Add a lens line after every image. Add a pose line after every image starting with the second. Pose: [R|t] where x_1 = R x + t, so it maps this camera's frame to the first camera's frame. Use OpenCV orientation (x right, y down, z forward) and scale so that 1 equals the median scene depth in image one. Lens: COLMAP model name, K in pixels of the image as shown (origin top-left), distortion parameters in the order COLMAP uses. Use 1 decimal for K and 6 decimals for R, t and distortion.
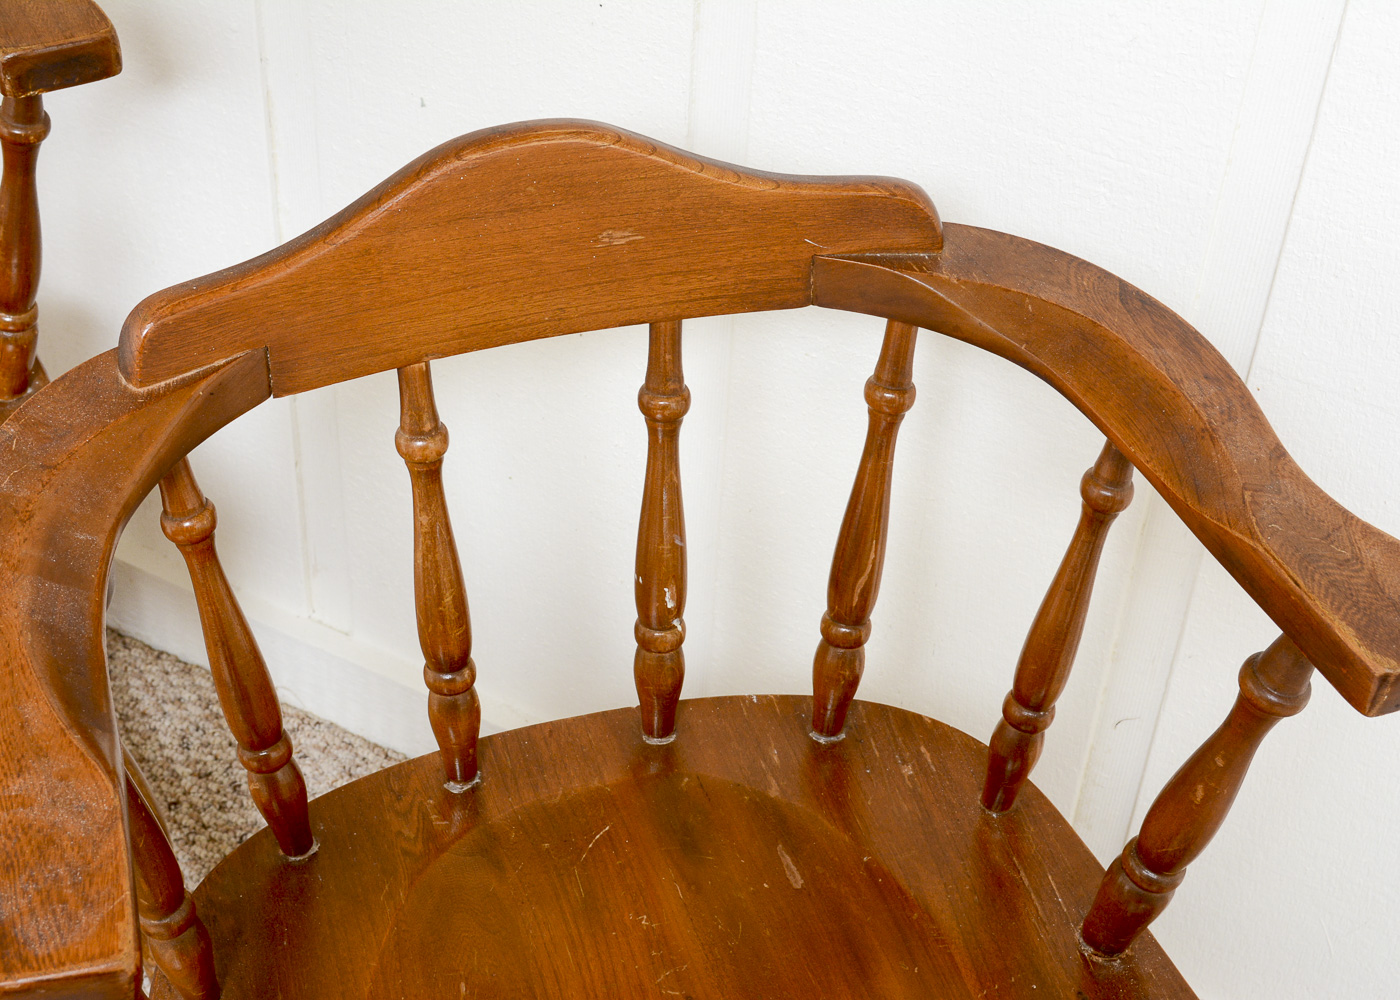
lens RADIAL K [[2276.1, 0, 698.7], [0, 2276.1, 495.3], [0, 0, 1]] dist [0.006253, 0.000000]
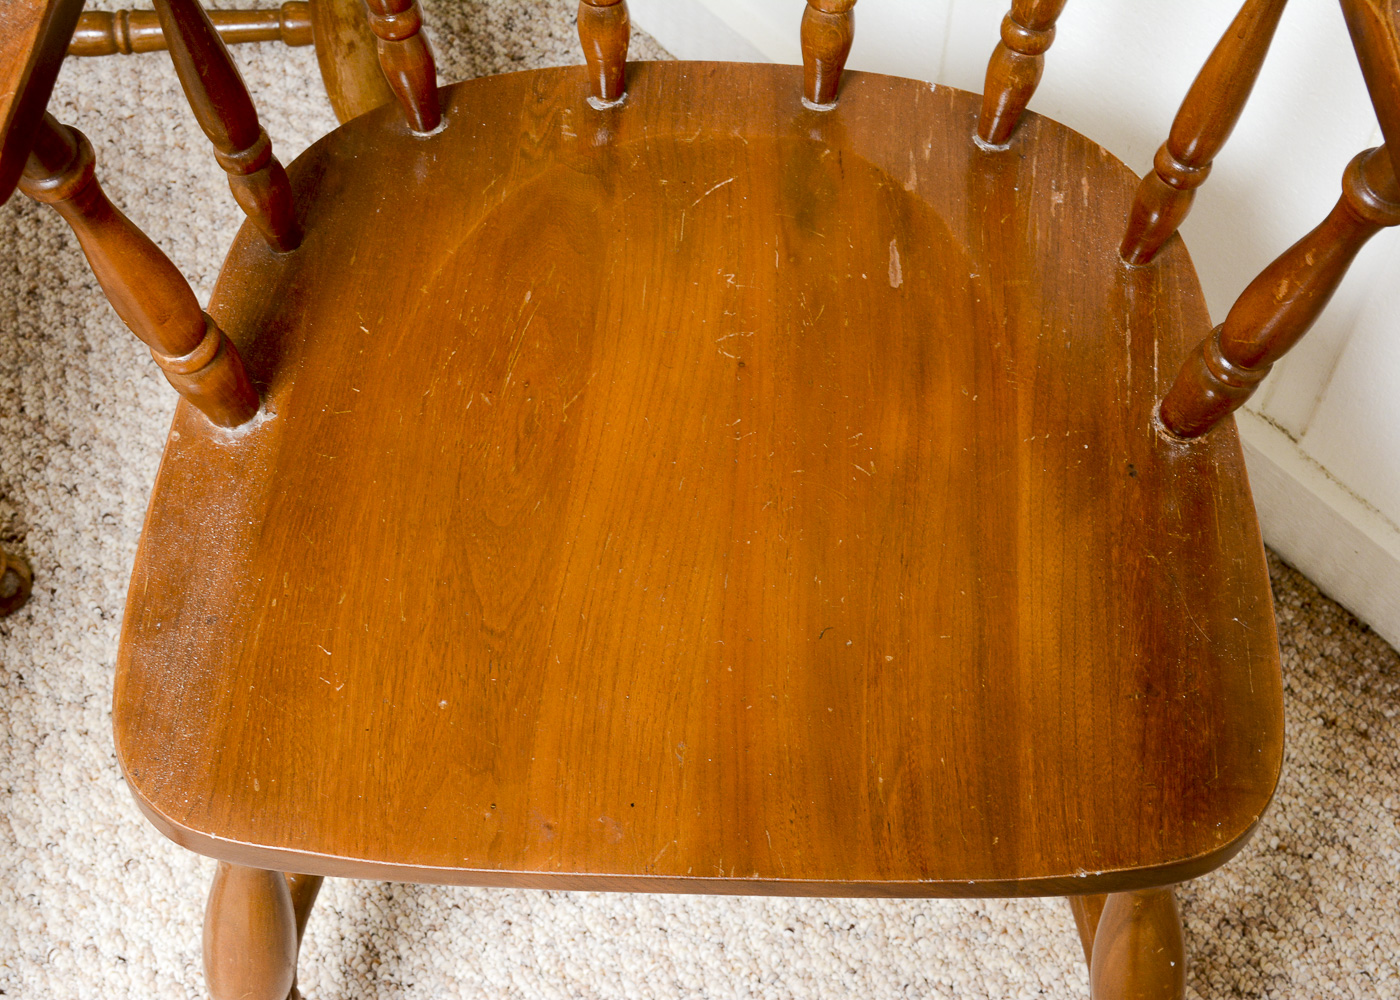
lens RADIAL K [[2108.6, 0, 674.8], [0, 2108.6, 500.3], [0, 0, 1]] dist [-0.024982, 0.000000]
pose [[0.935258, 0.272671, -0.225704, 0.173386], [-0.196711, 0.930495, 0.309003, -0.000133], [0.294273, -0.244599, 0.923891, 0.123497]]
